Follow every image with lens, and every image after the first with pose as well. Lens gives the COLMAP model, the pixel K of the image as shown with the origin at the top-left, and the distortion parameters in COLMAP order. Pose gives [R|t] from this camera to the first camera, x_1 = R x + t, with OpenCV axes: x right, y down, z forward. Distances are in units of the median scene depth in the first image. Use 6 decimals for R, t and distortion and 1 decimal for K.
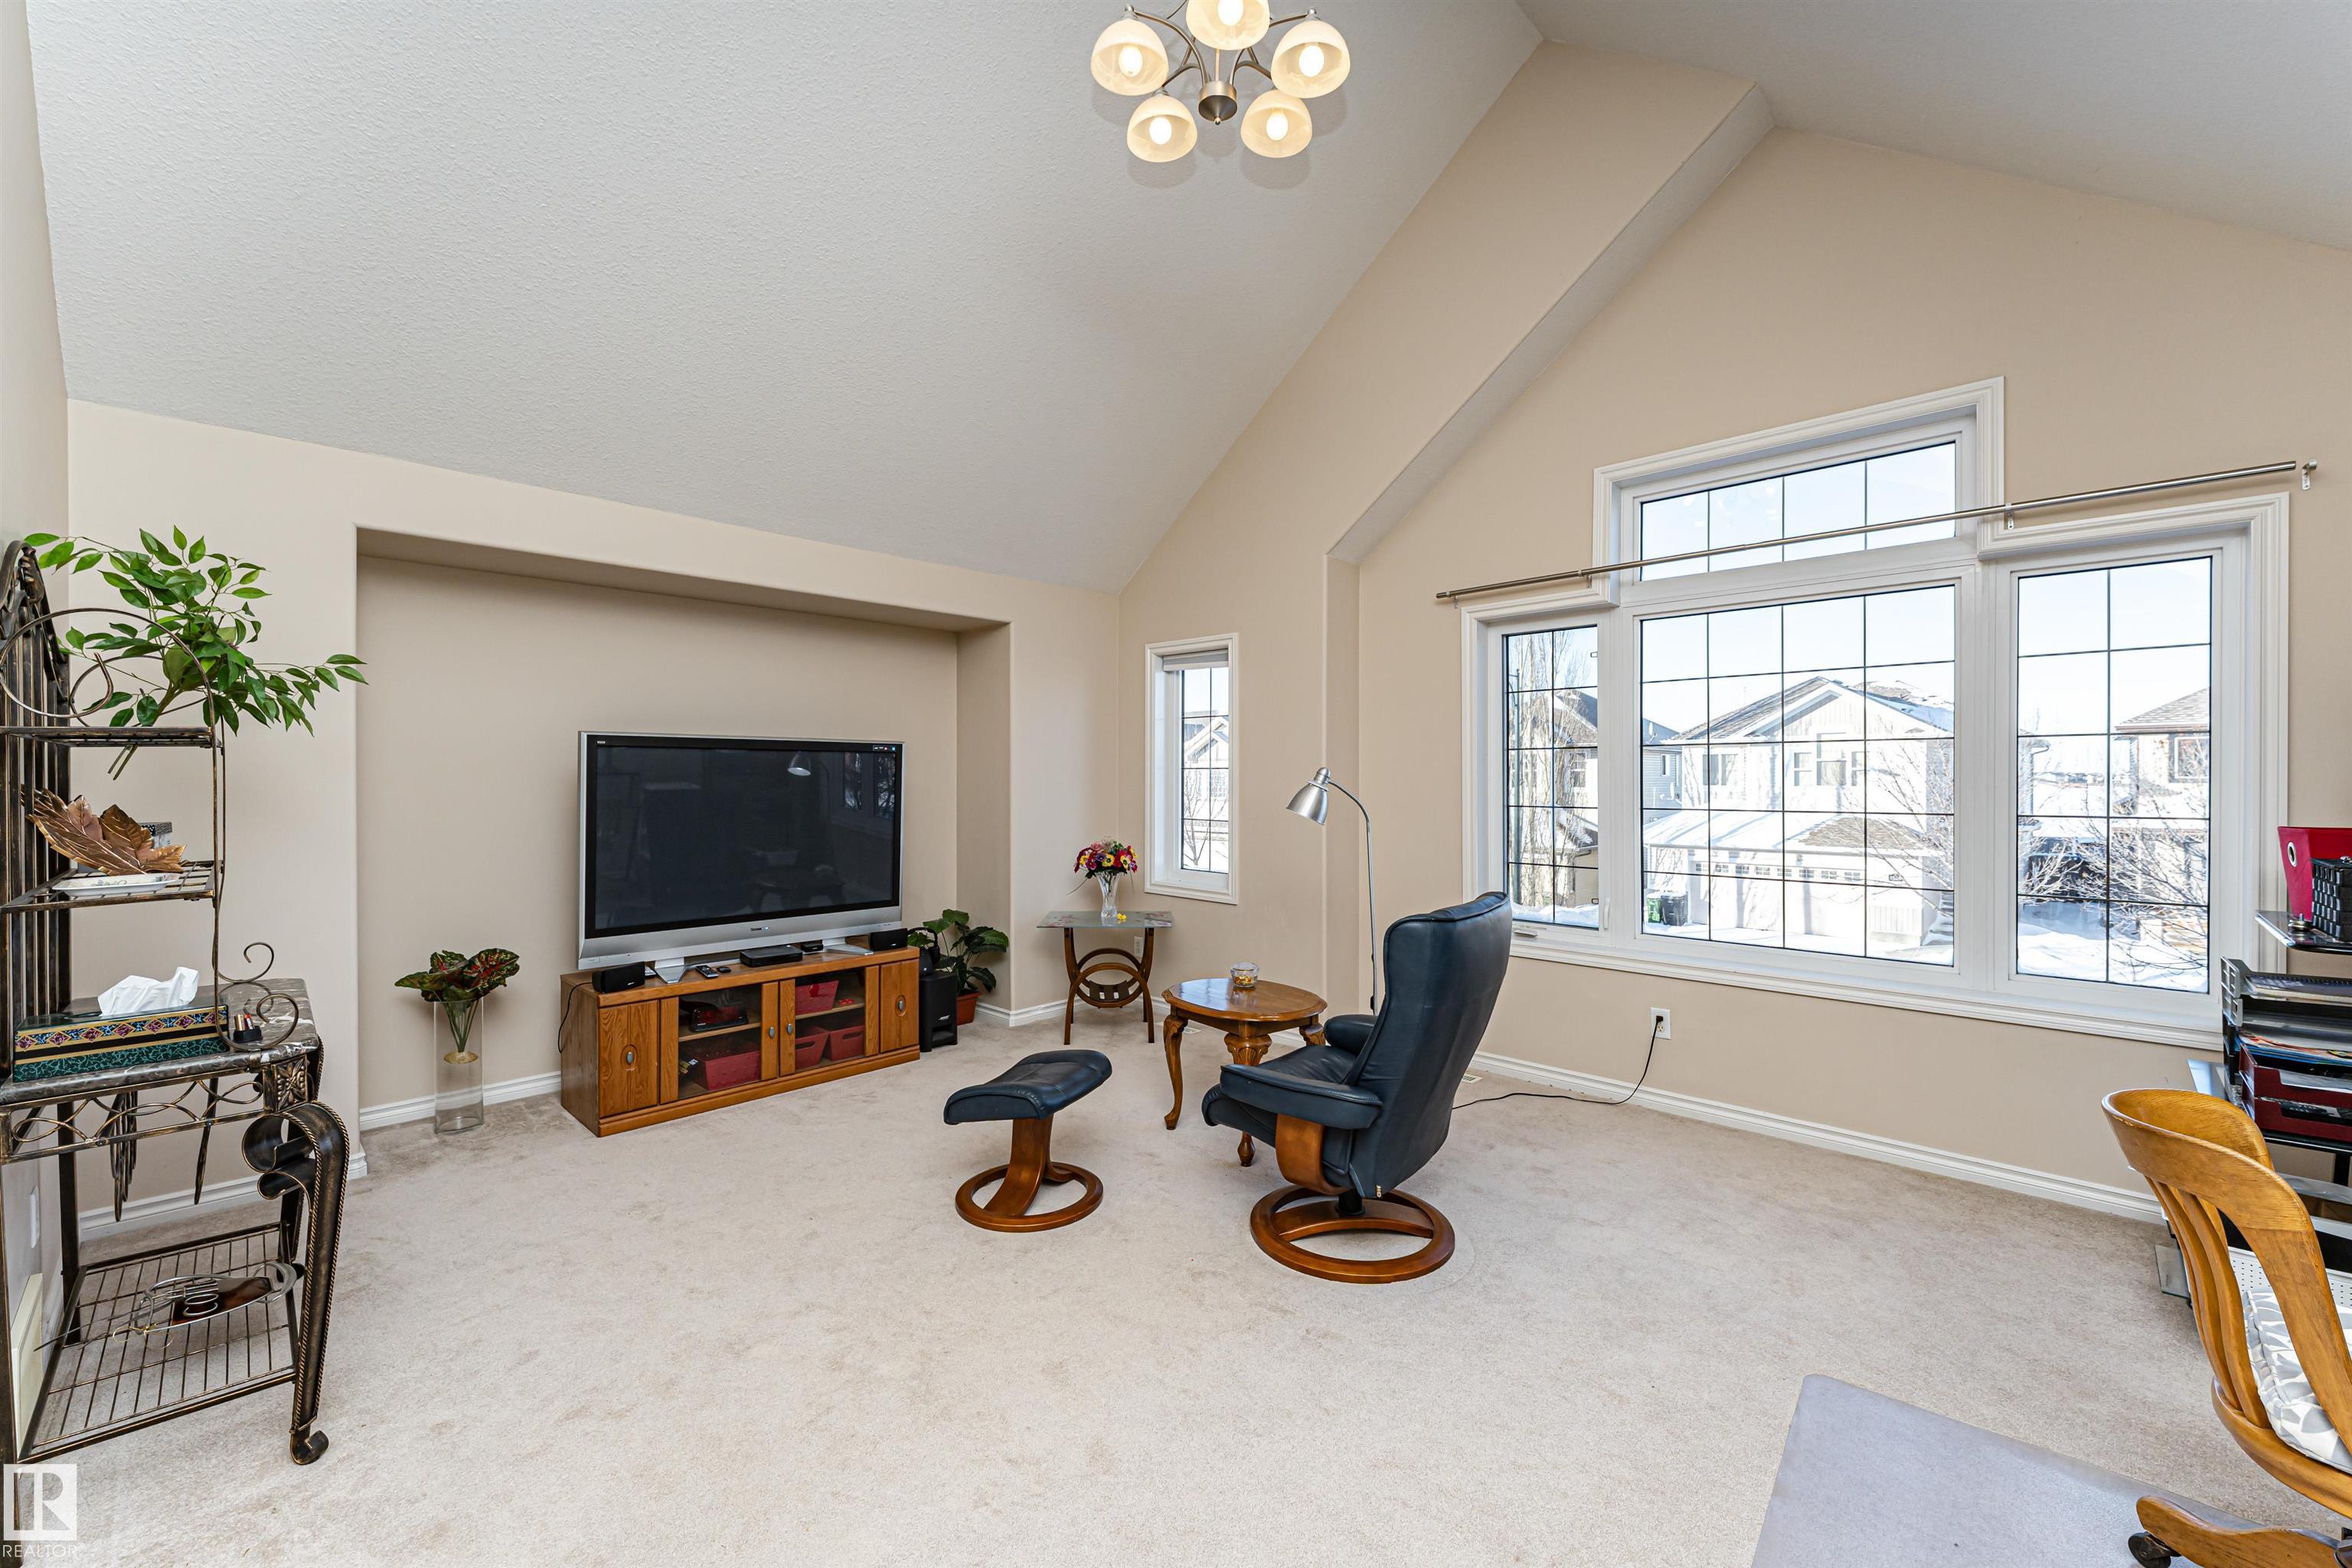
lens RADIAL K [[914.9, 0, 1165.9], [0, 914.9, 777.4], [0, 0, 1]] dist [-0.001578, -0.000431]
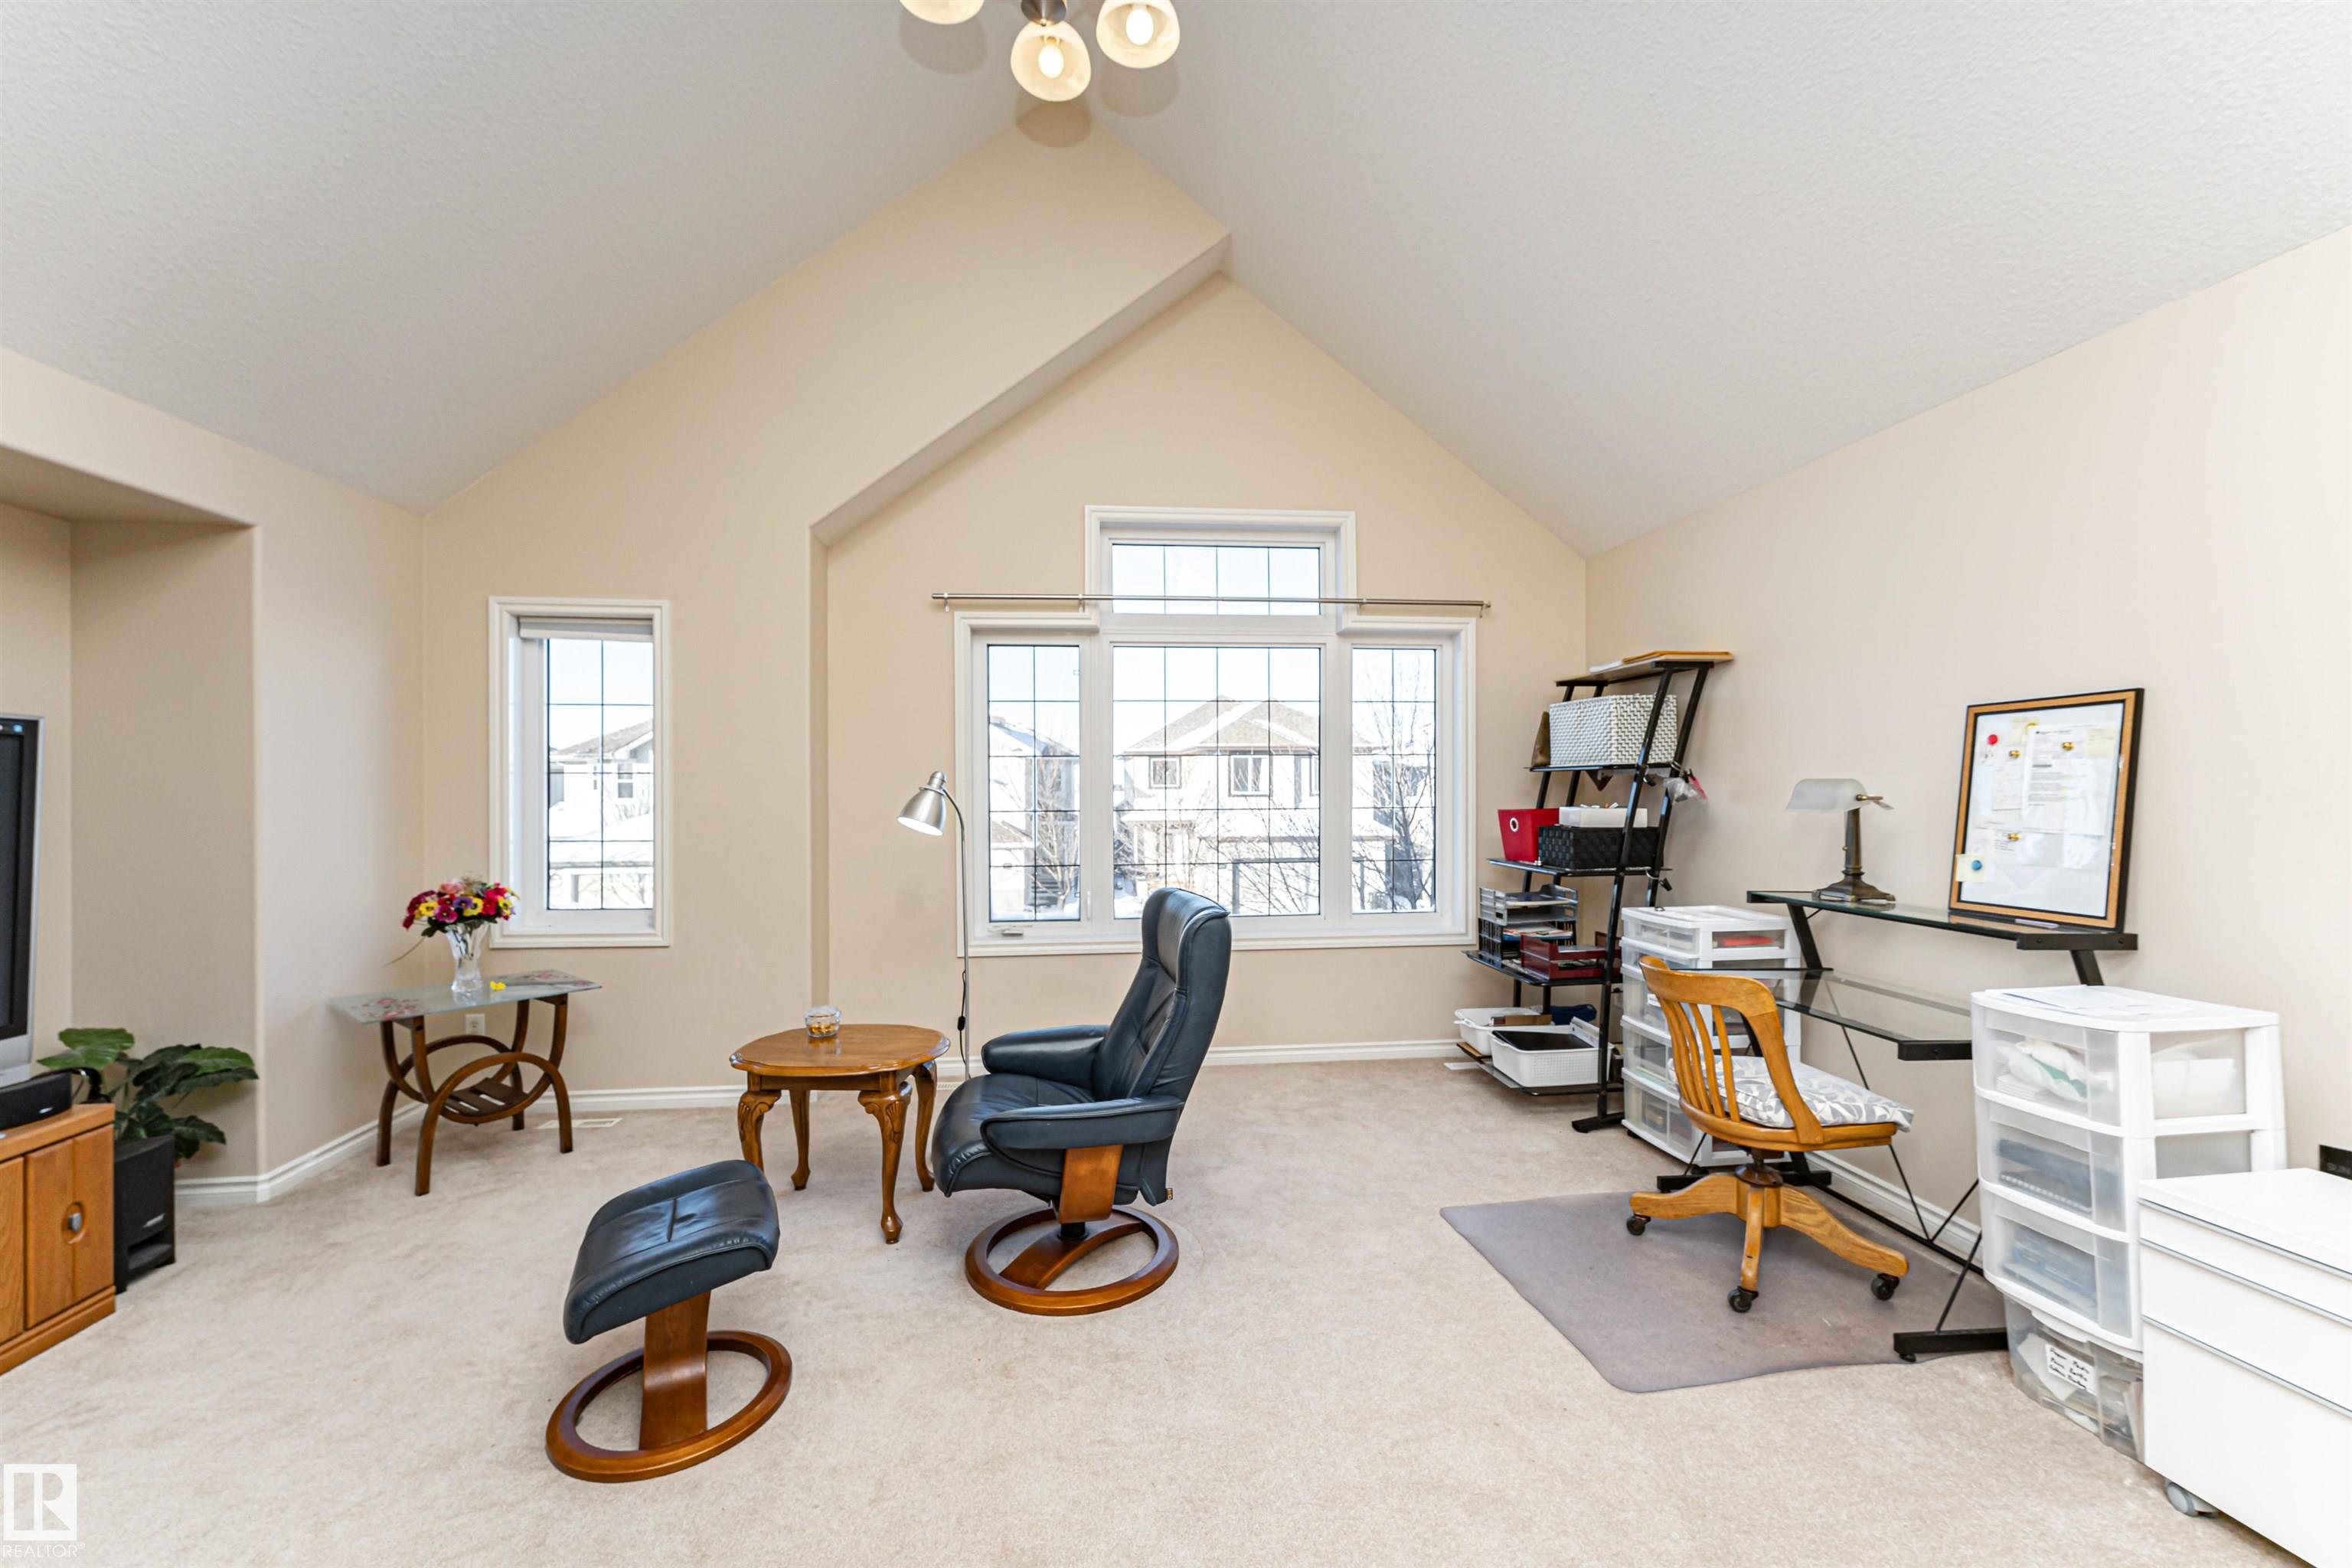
lens RADIAL K [[914.9, 0, 1156.7], [0, 914.9, 785.2], [0, 0, 1]] dist [-0.001578, -0.000431]
pose [[0.645139, -0.001235, 0.764065, -0.290906], [0.004316, 0.999989, -0.002028, 0.004442], [-0.764053, 0.004606, 0.645137, 0.195215]]
